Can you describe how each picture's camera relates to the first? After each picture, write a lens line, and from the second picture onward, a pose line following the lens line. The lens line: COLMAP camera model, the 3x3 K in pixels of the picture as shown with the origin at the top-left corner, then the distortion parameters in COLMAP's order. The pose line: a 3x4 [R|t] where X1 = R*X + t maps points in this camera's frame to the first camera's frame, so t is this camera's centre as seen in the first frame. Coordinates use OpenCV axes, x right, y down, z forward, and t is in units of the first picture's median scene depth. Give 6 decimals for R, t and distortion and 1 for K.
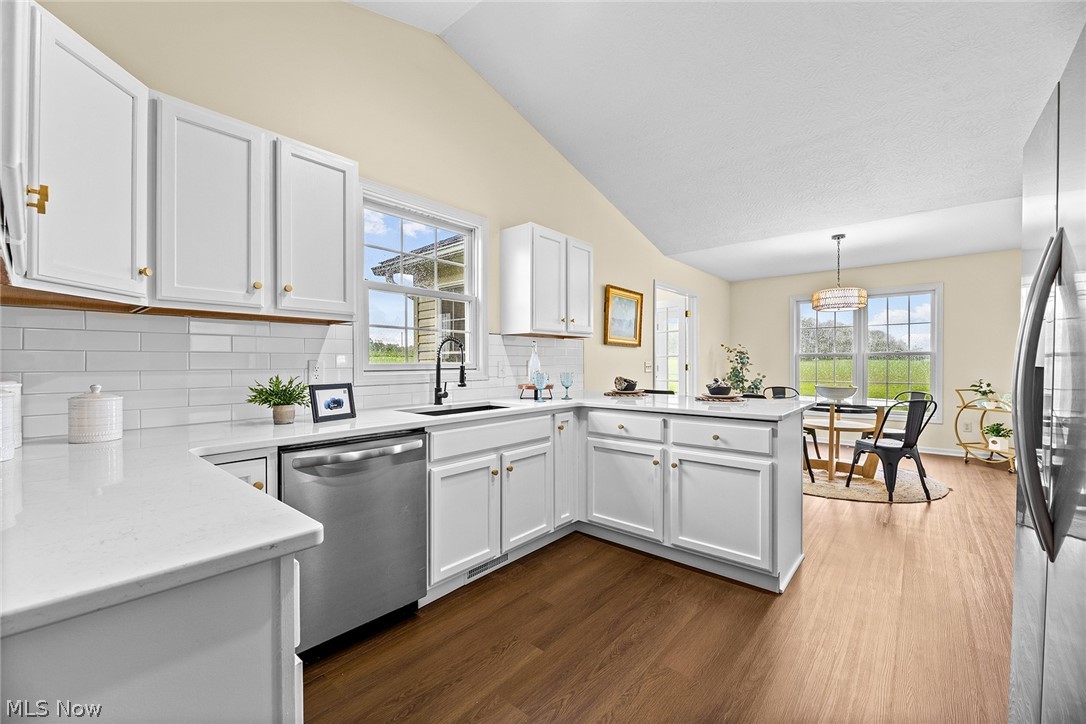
lens RADIAL K [[443.7, 0, 545.8], [0, 443.7, 363.3], [0, 0, 1]] dist [-0.000915, -0.000389]
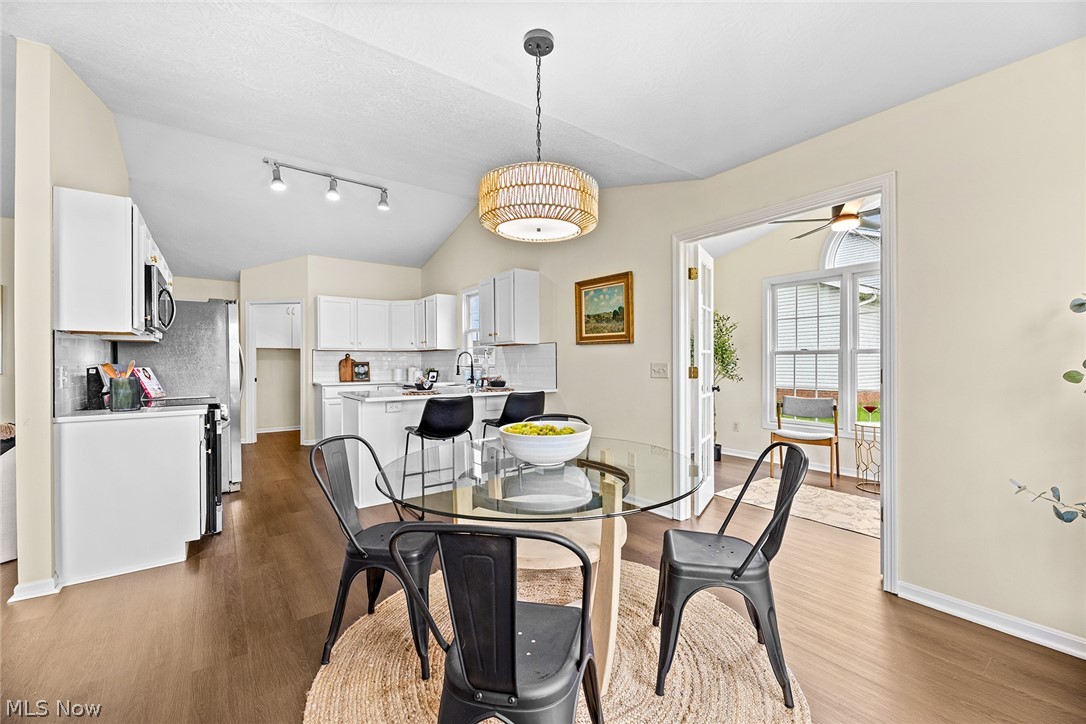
lens RADIAL K [[443.7, 0, 545.8], [0, 443.7, 363.3], [0, 0, 1]] dist [-0.000915, -0.000389]
pose [[-0.238286, 0.006127, -0.971176, 2.387970], [0.003384, 0.999979, 0.005478, -0.018496], [0.971189, -0.001981, -0.238302, 2.565602]]
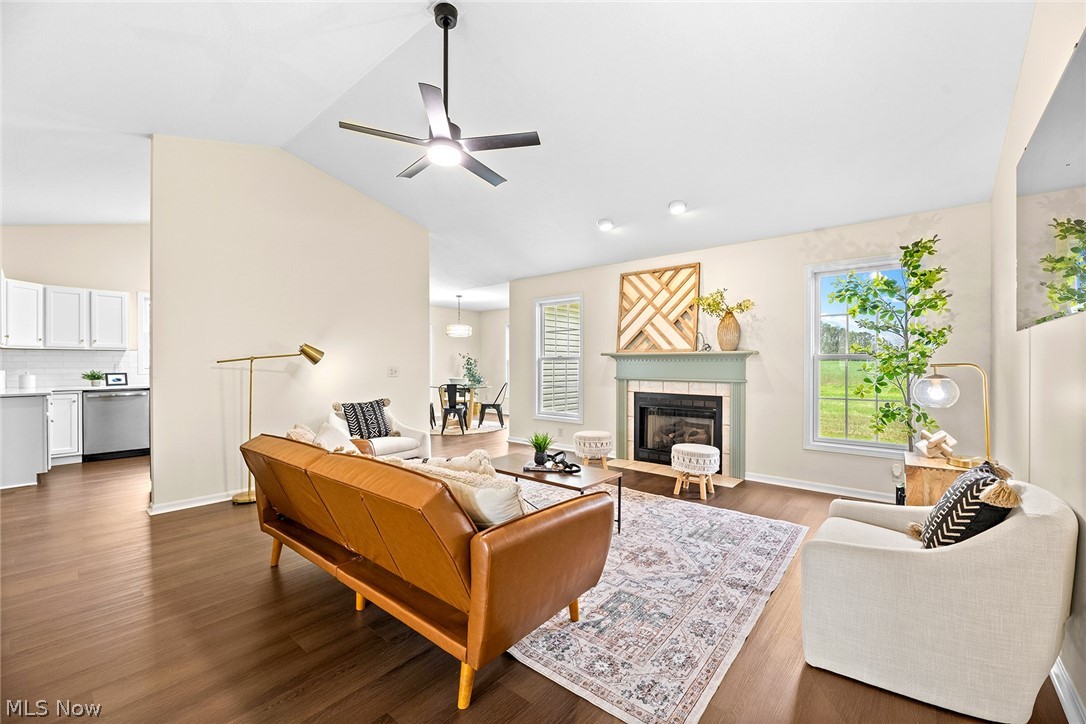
lens RADIAL K [[443.7, 0, 545.8], [0, 443.7, 363.3], [0, 0, 1]] dist [-0.000915, -0.000389]
pose [[0.999999, 0.001210, -0.000249, 2.329107], [-0.001210, 0.999999, -0.000558, -0.016778], [0.000248, 0.000558, 1.000000, -1.883564]]
